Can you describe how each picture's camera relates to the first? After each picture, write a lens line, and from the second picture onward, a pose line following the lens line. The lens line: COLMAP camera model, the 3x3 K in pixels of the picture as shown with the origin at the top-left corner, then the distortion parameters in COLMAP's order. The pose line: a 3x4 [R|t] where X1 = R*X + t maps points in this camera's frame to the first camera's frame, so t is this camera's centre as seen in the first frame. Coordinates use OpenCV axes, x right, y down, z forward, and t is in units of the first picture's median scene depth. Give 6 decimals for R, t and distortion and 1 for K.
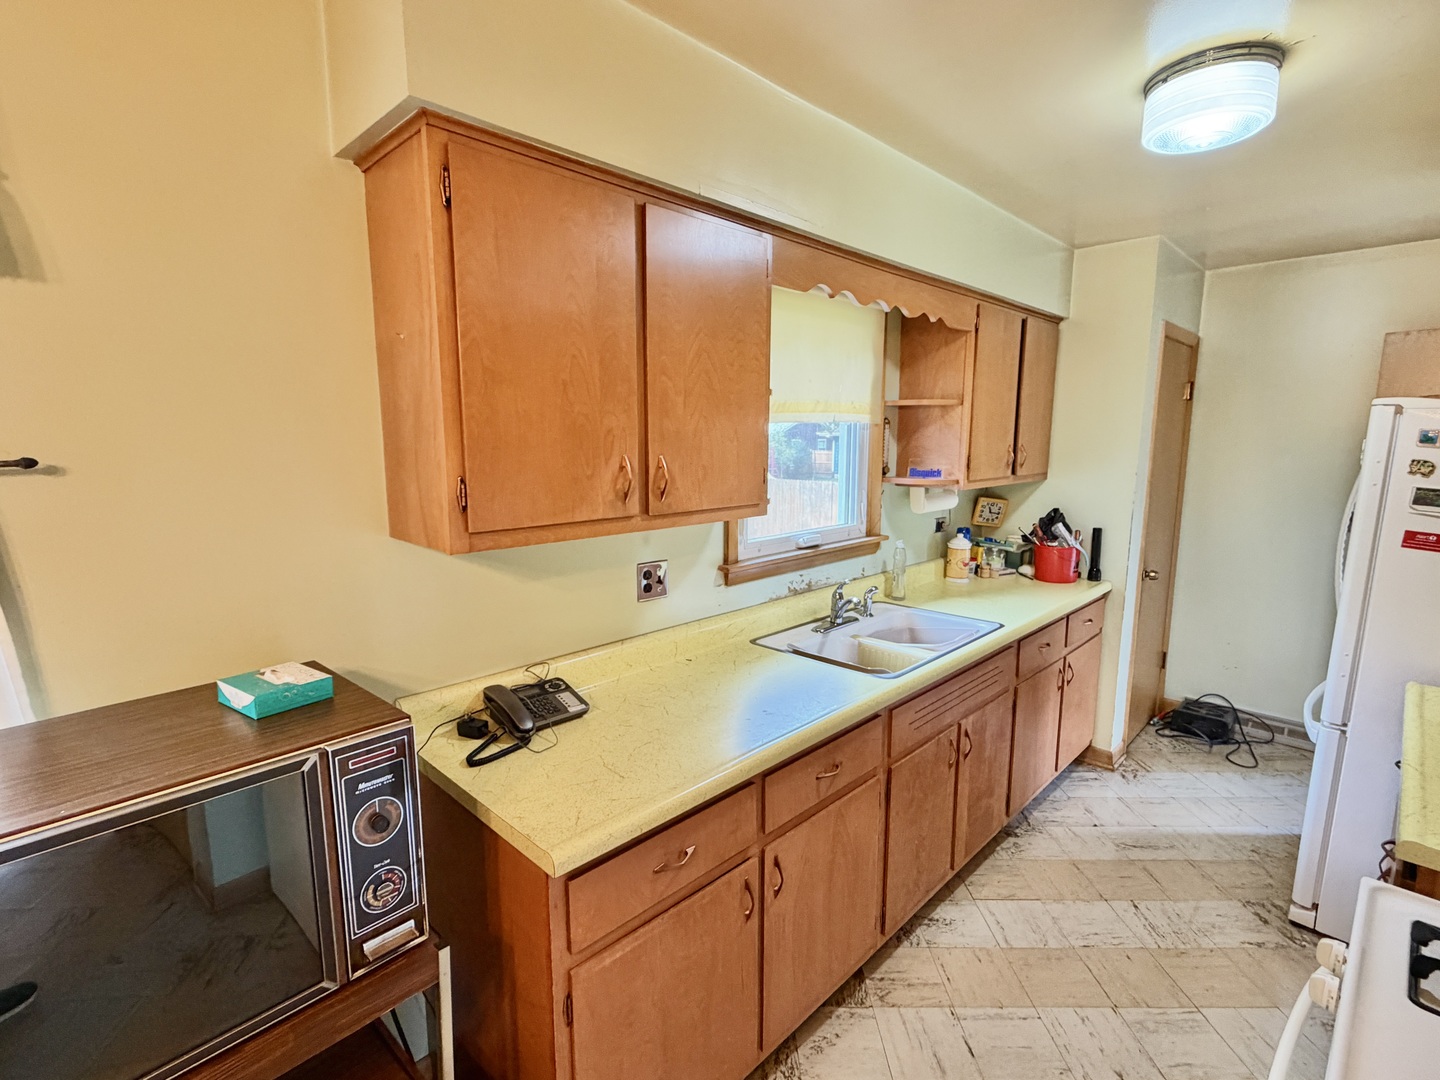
lens RADIAL K [[693.2, 0, 713.6], [0, 693.2, 544.2], [0, 0, 1]] dist [-0.000806, 0.000457]
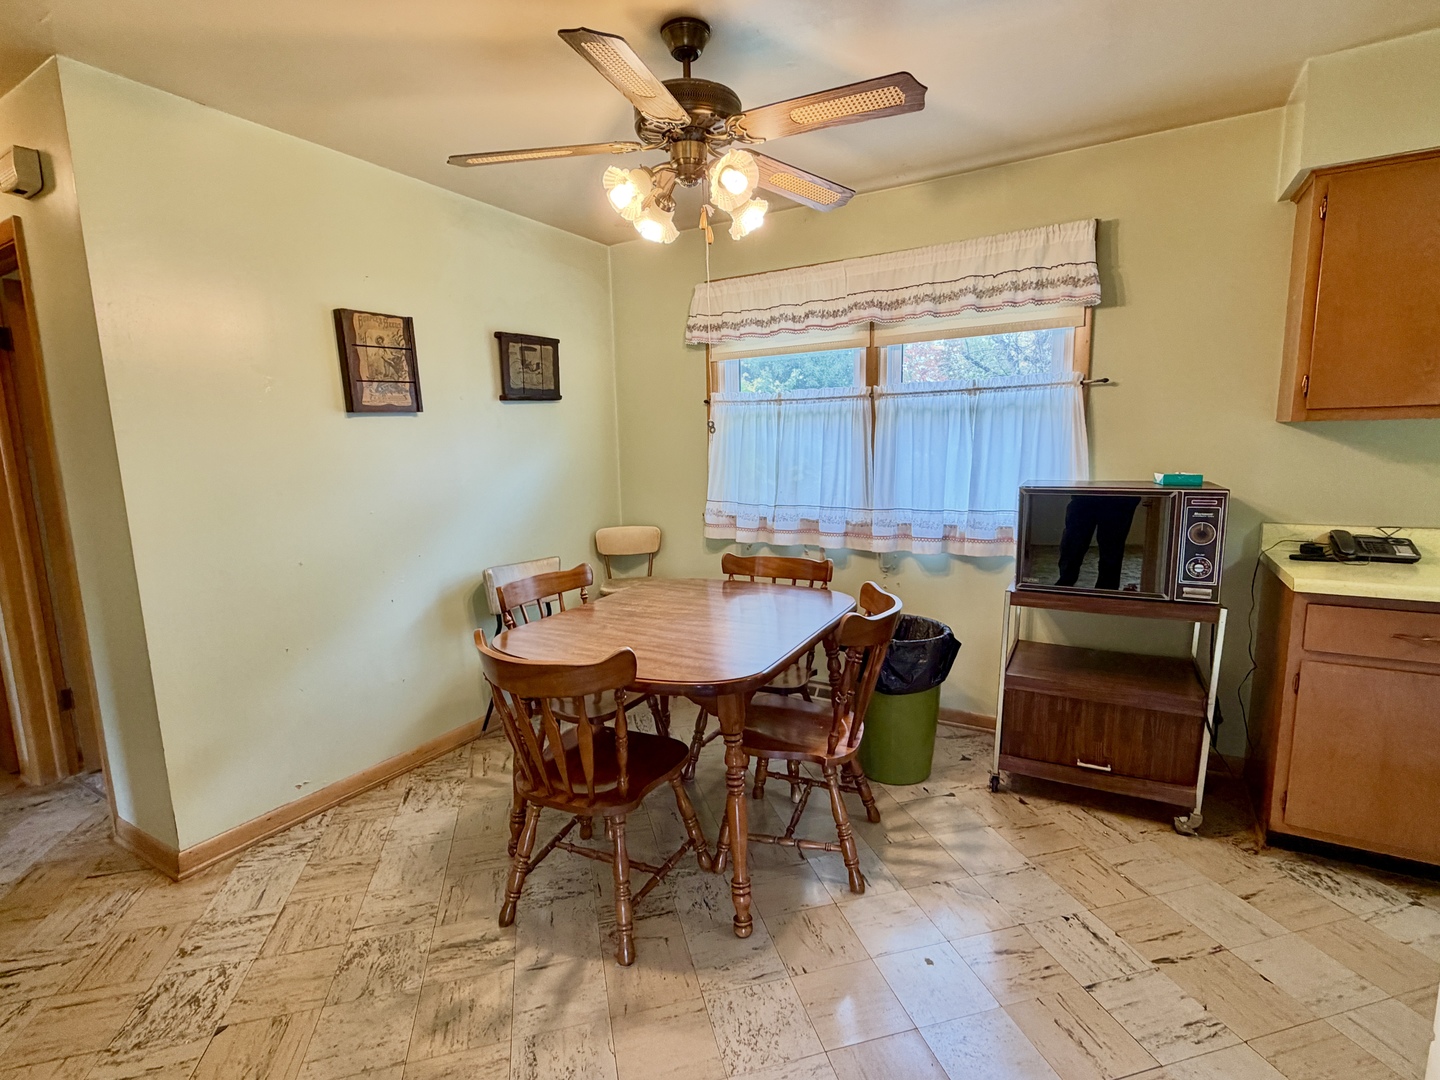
lens RADIAL K [[693.2, 0, 716.8], [0, 693.2, 539.7], [0, 0, 1]] dist [-0.000806, 0.000457]
pose [[0.248858, 0.135242, -0.959051, 0.485280], [-0.127733, 0.986137, 0.105917, 0.154172], [0.960080, 0.096144, 0.262683, -0.404924]]
